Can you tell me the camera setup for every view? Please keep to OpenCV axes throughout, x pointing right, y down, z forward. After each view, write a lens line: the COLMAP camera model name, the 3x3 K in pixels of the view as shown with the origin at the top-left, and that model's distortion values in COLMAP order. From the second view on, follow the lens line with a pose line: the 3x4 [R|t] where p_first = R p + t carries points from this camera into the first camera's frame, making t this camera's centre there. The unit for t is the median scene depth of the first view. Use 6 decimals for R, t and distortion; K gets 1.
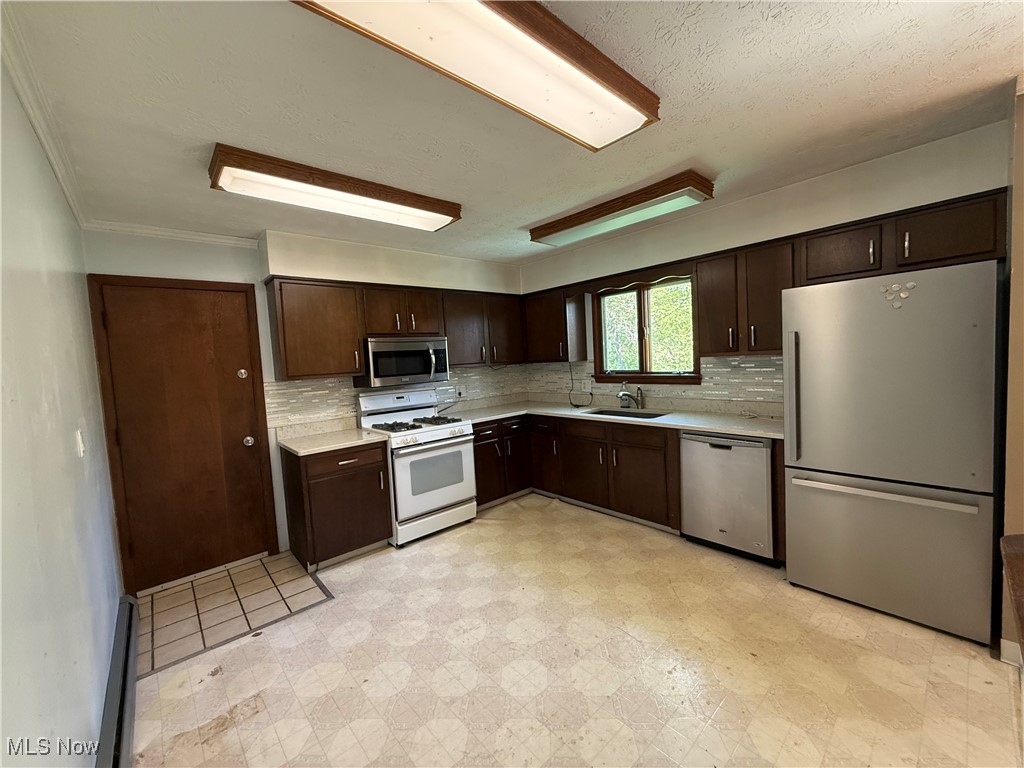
lens RADIAL K [[408.9, 0, 510.3], [0, 408.9, 382.6], [0, 0, 1]] dist [0.002540, 0.000149]
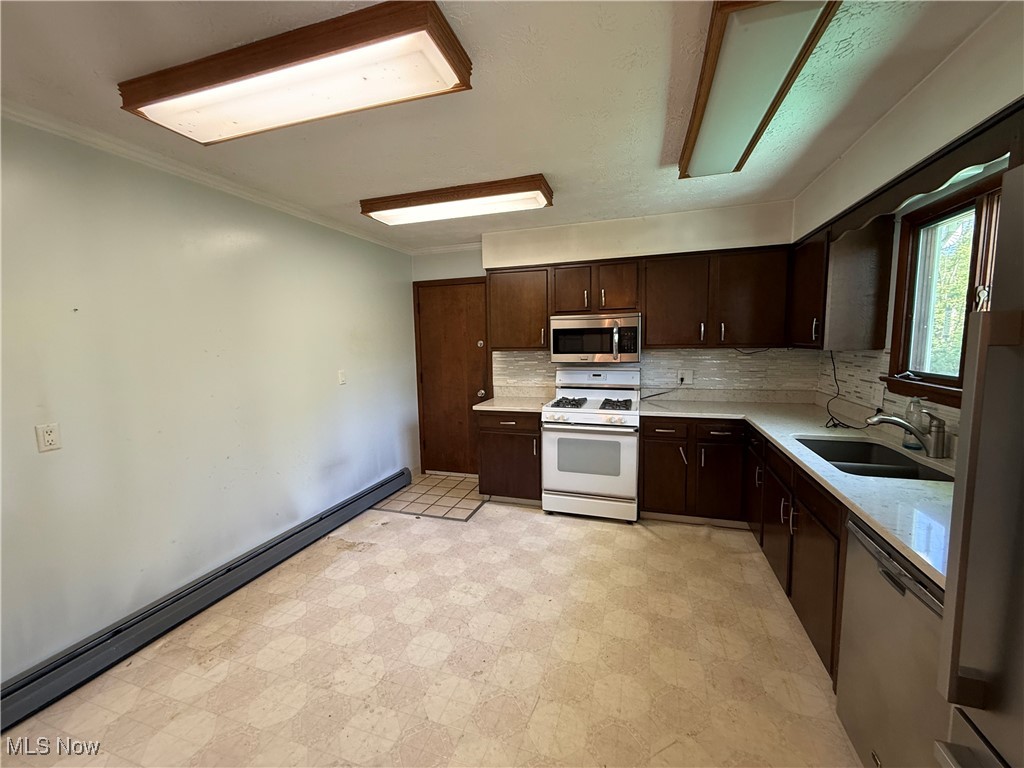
lens RADIAL K [[408.9, 0, 511.6], [0, 408.9, 382.3], [0, 0, 1]] dist [0.002540, 0.000149]
pose [[0.502966, 0.135006, -0.853697, 0.563200], [-0.061056, 0.990808, 0.120717, -0.063285], [0.862147, -0.008593, 0.506585, 0.382350]]
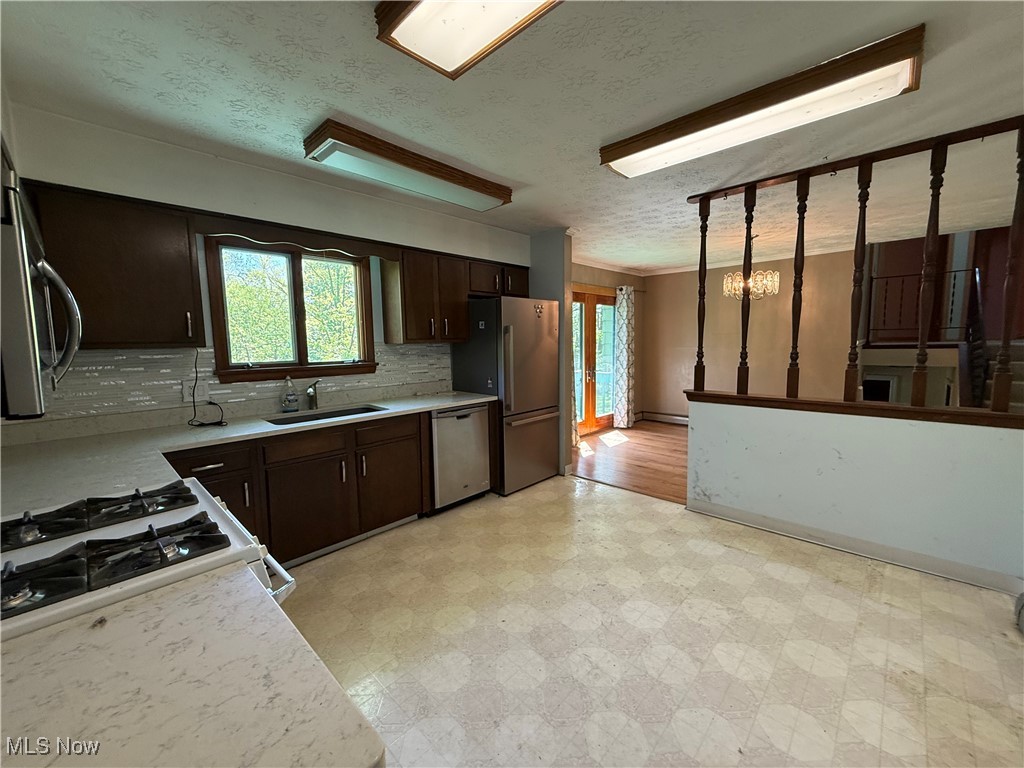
lens RADIAL K [[408.9, 0, 512.7], [0, 408.9, 382.2], [0, 0, 1]] dist [0.002540, 0.000149]
pose [[-0.082272, -0.045983, 0.995549, -0.594543], [0.084718, 0.994997, 0.052959, 0.003947], [-0.993003, 0.088698, -0.077965, 0.811784]]
